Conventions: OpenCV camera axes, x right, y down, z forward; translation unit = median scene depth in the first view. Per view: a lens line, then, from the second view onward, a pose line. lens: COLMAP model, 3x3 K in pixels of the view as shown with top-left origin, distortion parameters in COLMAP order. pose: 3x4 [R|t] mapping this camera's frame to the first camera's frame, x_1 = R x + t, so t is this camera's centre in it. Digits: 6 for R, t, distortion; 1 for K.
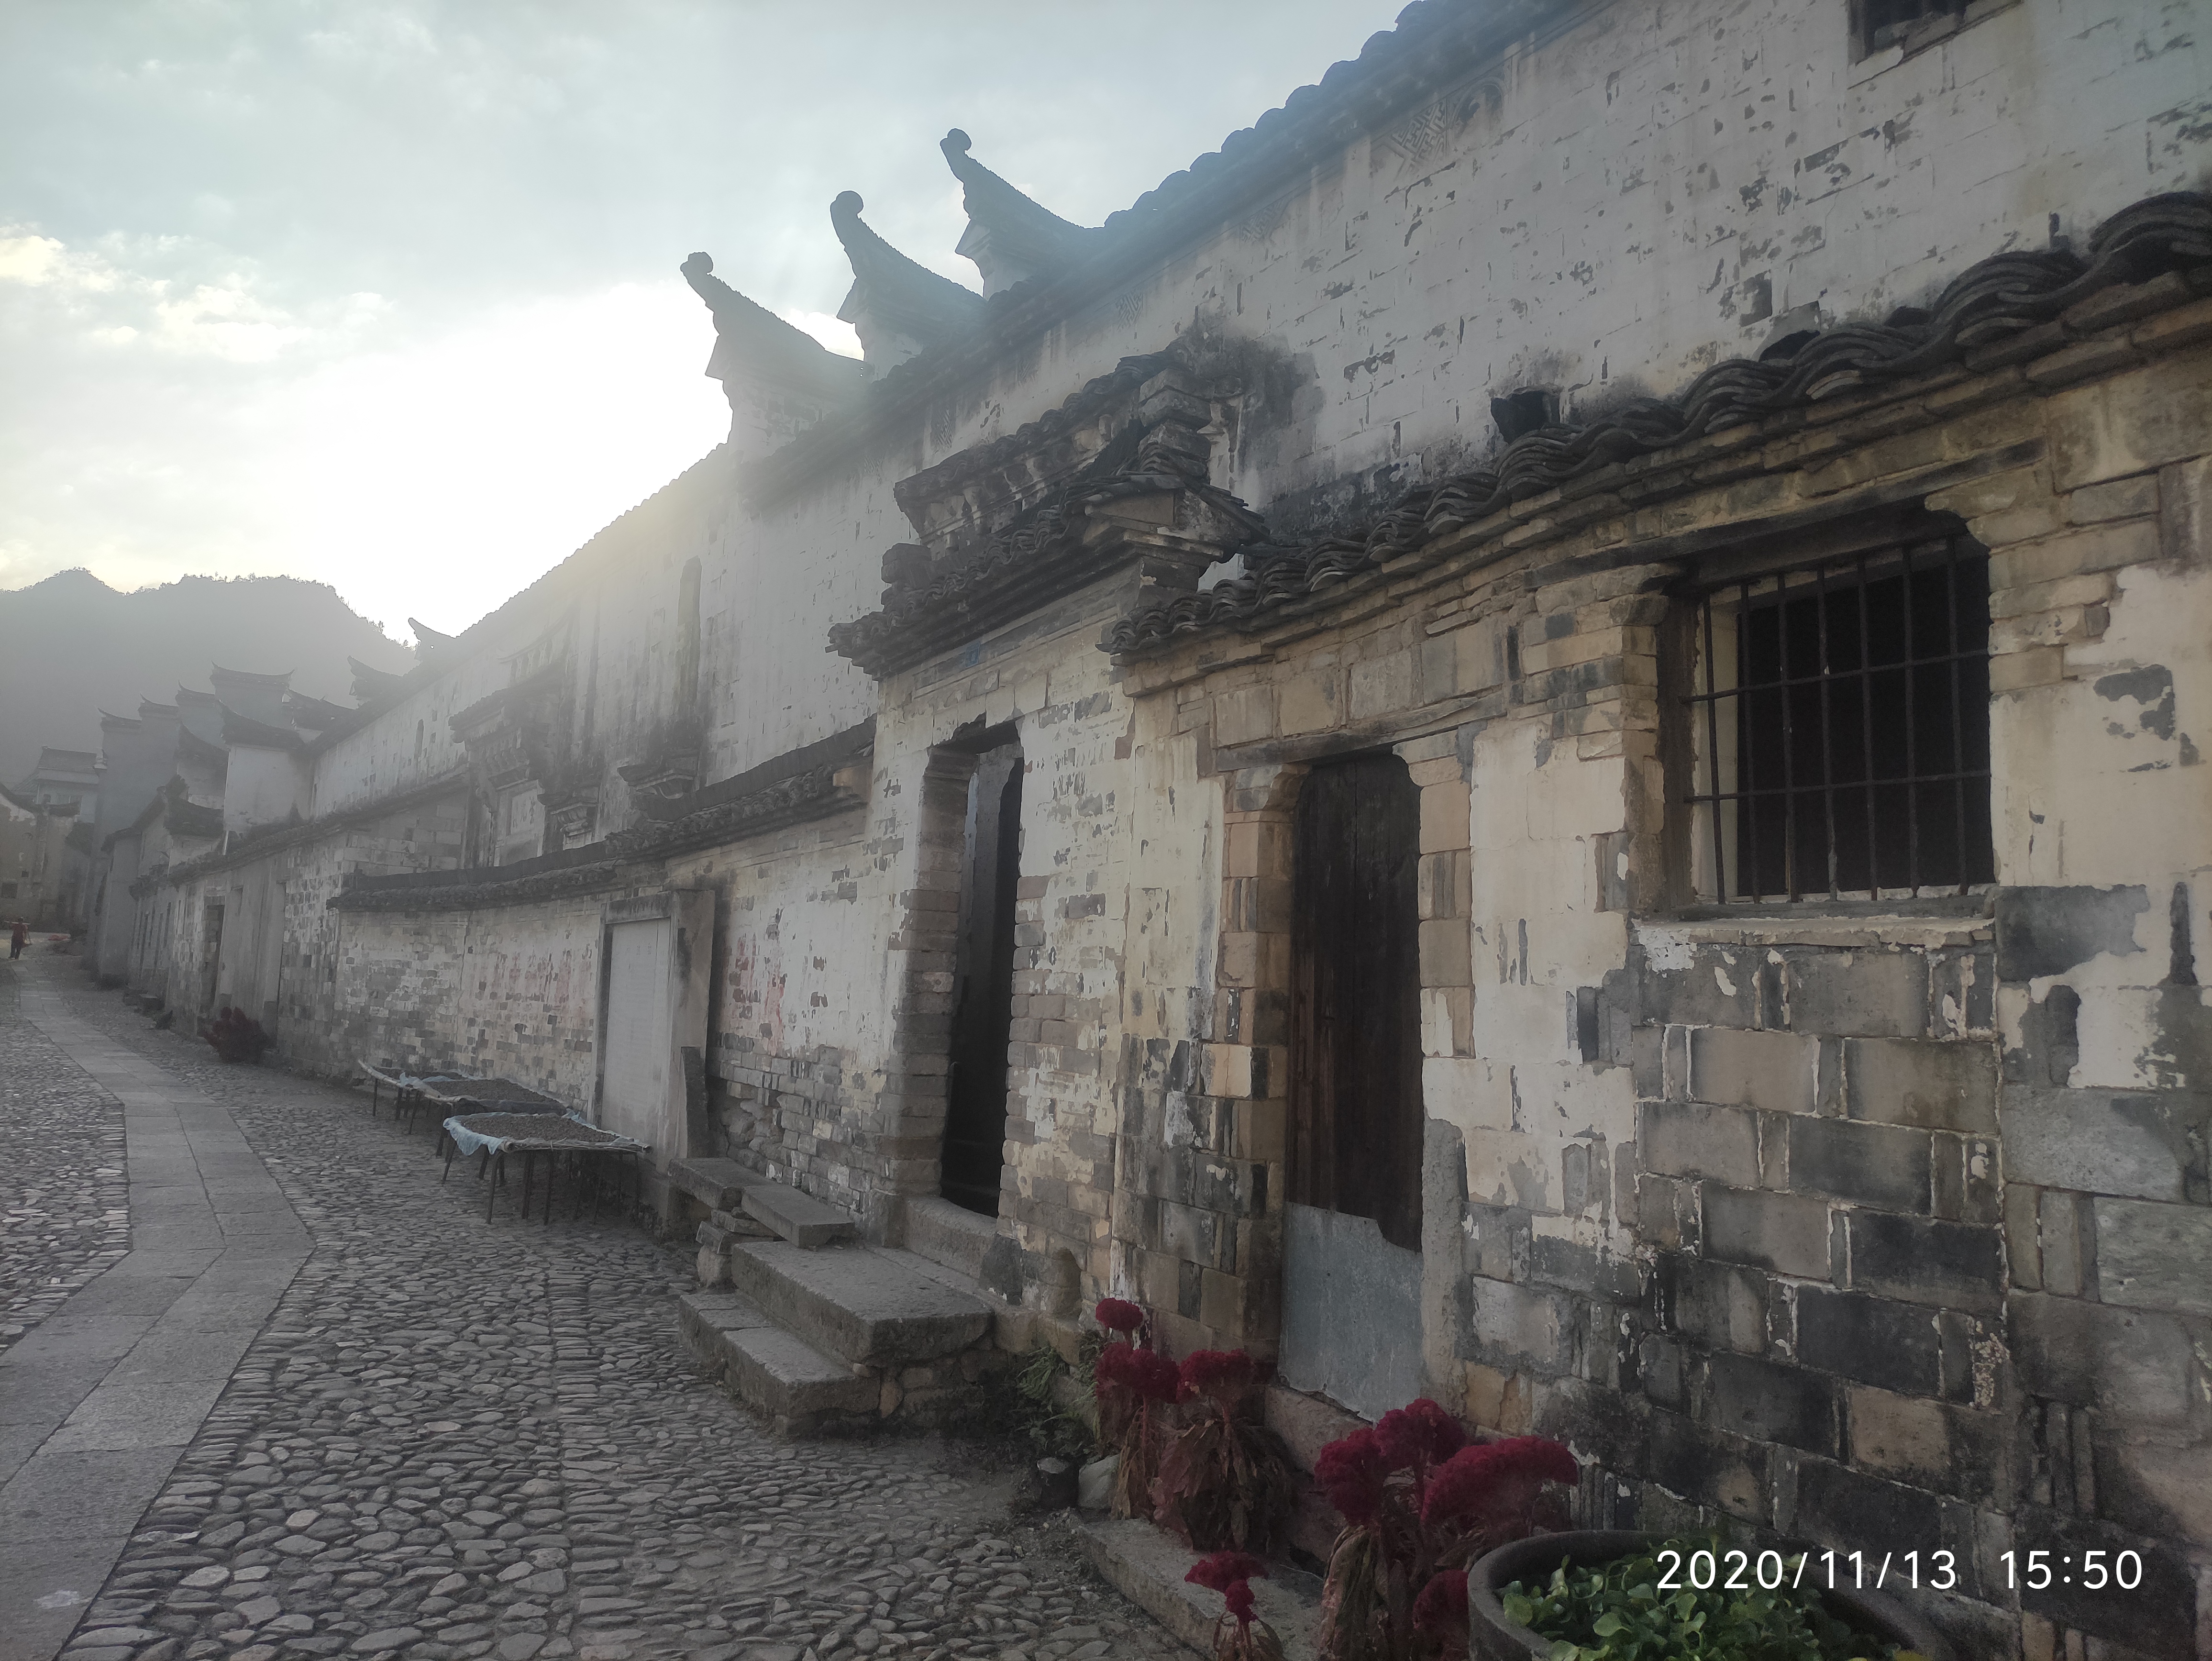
lens RADIAL K [[1614.7, 0, 1106.0], [0, 1614.7, 830.5], [0, 0, 1]] dist [0.073856, -0.065991]
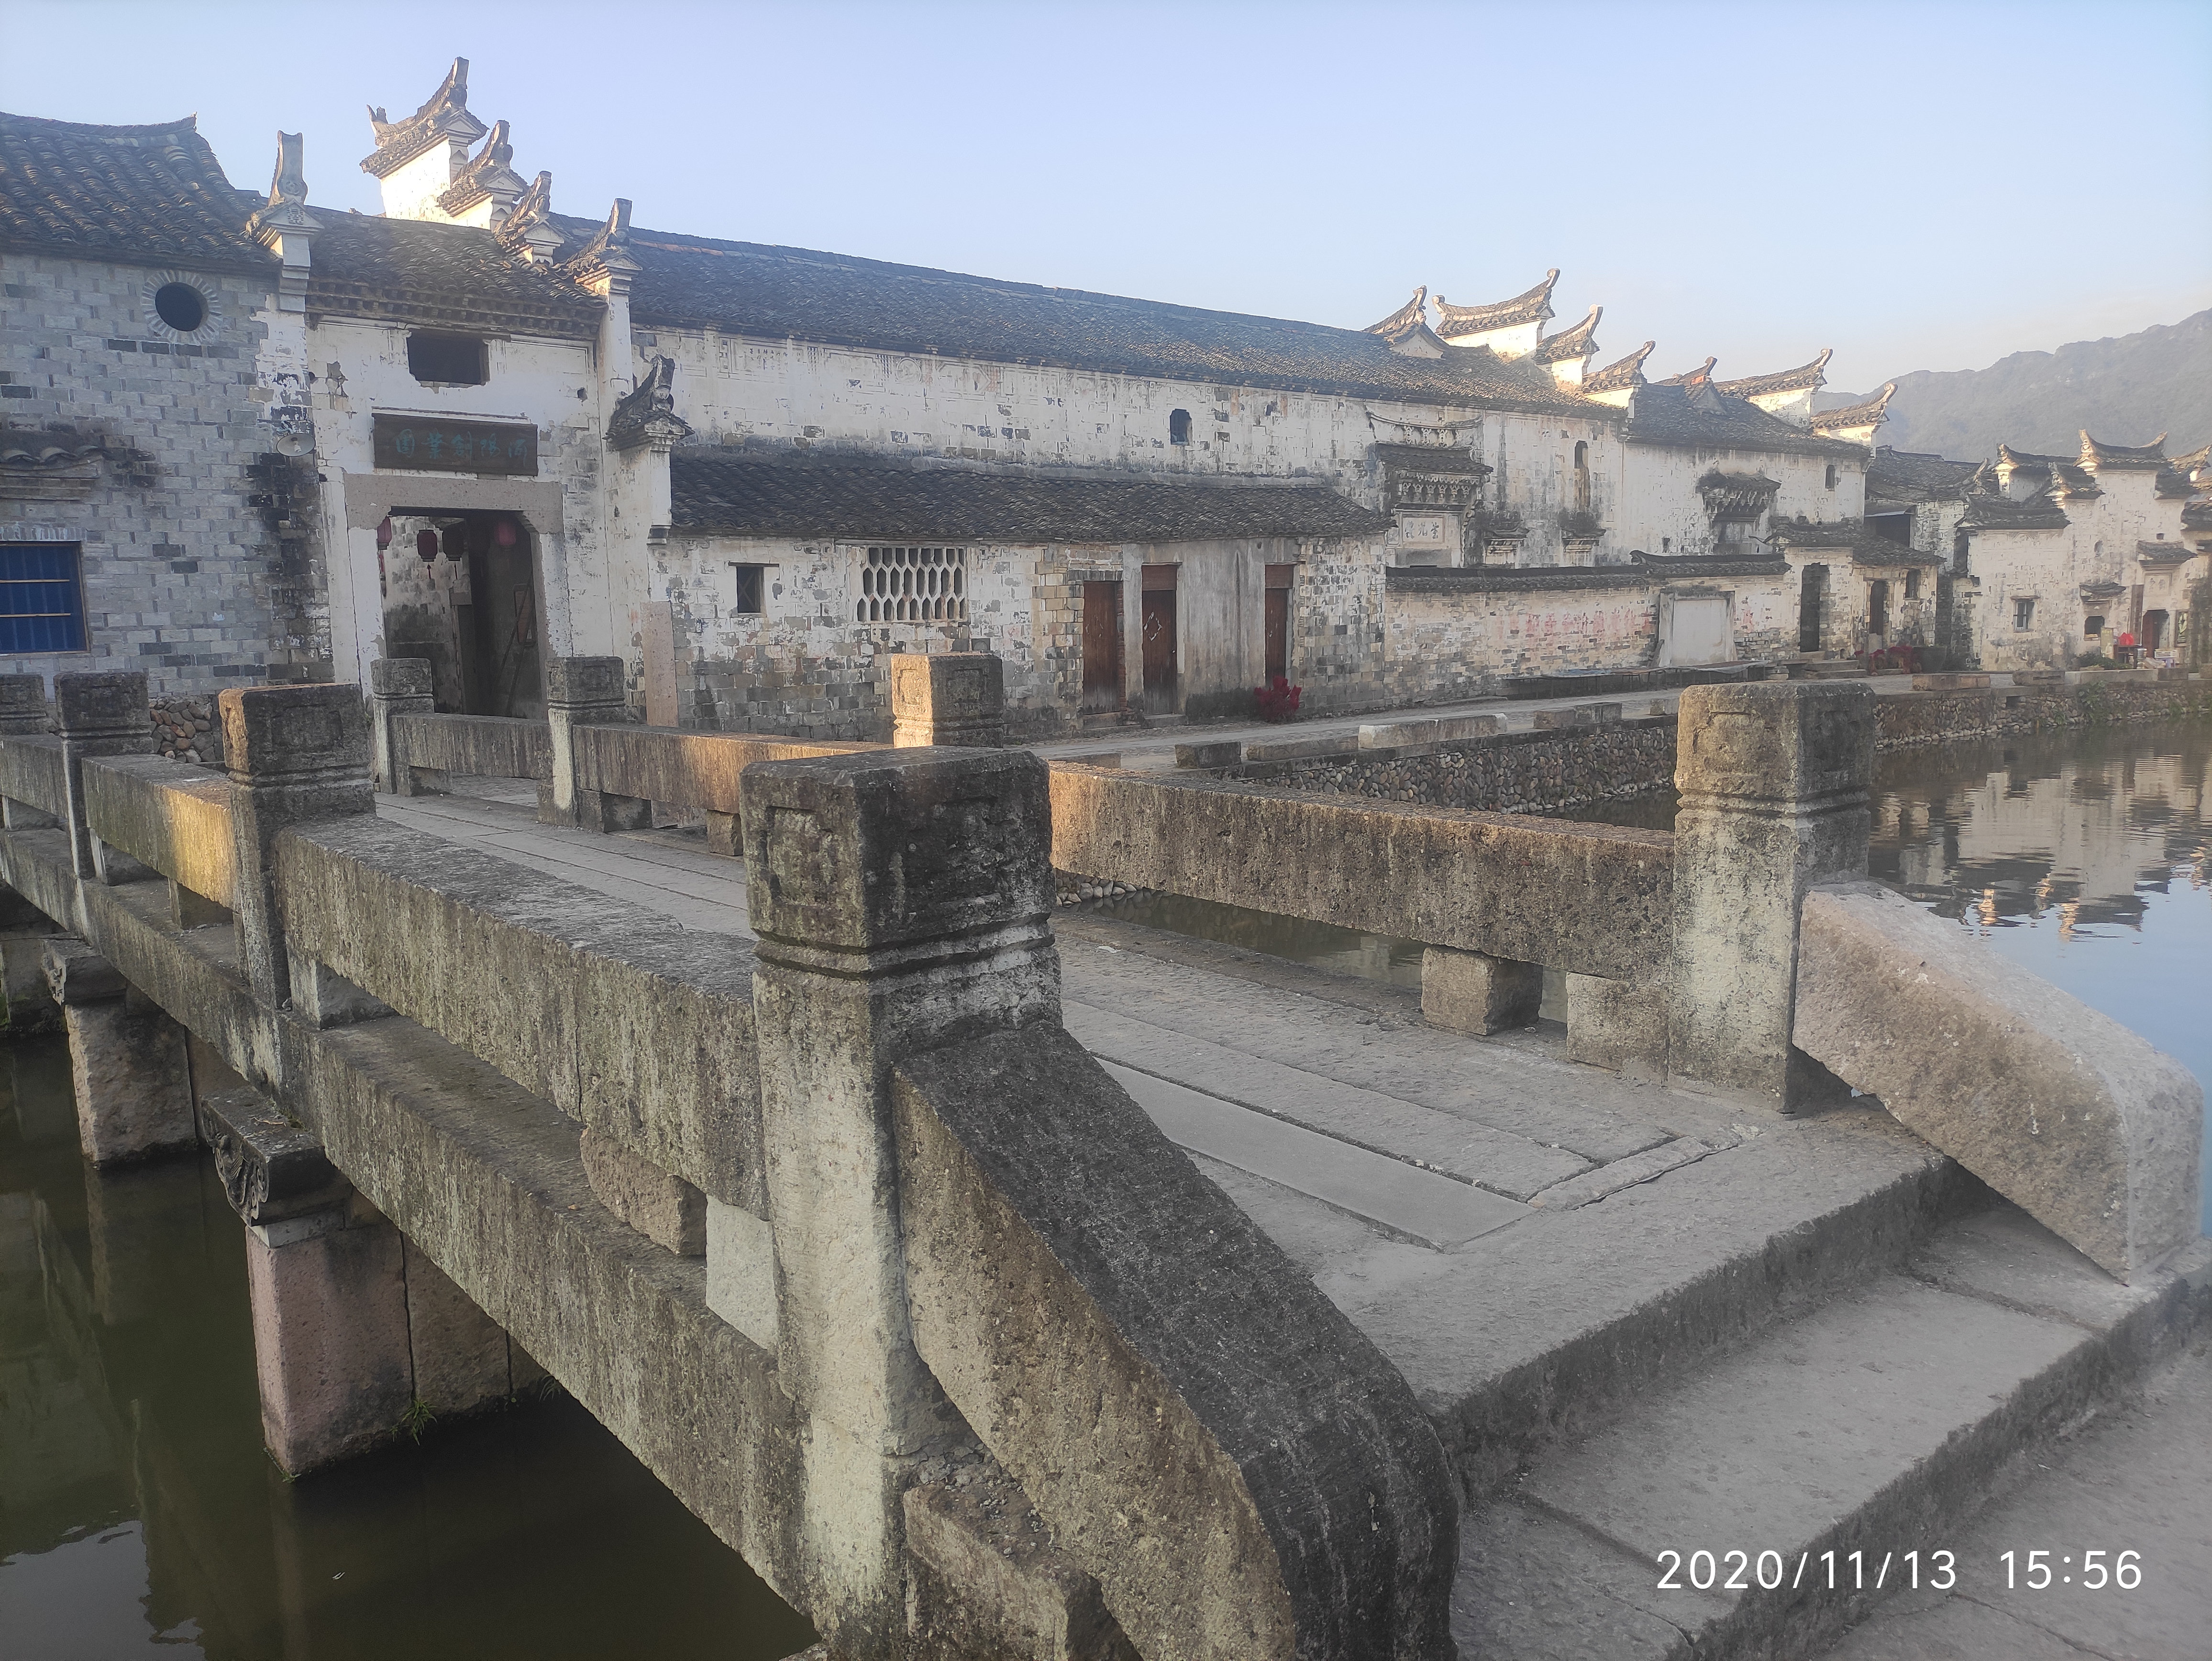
lens RADIAL K [[1614.7, 0, 1106.0], [0, 1614.7, 830.5], [0, 0, 1]] dist [0.073856, -0.065991]
pose [[-0.140085, -0.175819, 0.974404, -2.293440], [-0.088728, 0.982378, 0.164501, 0.054122], [-0.986156, -0.063412, -0.153217, 1.803198]]
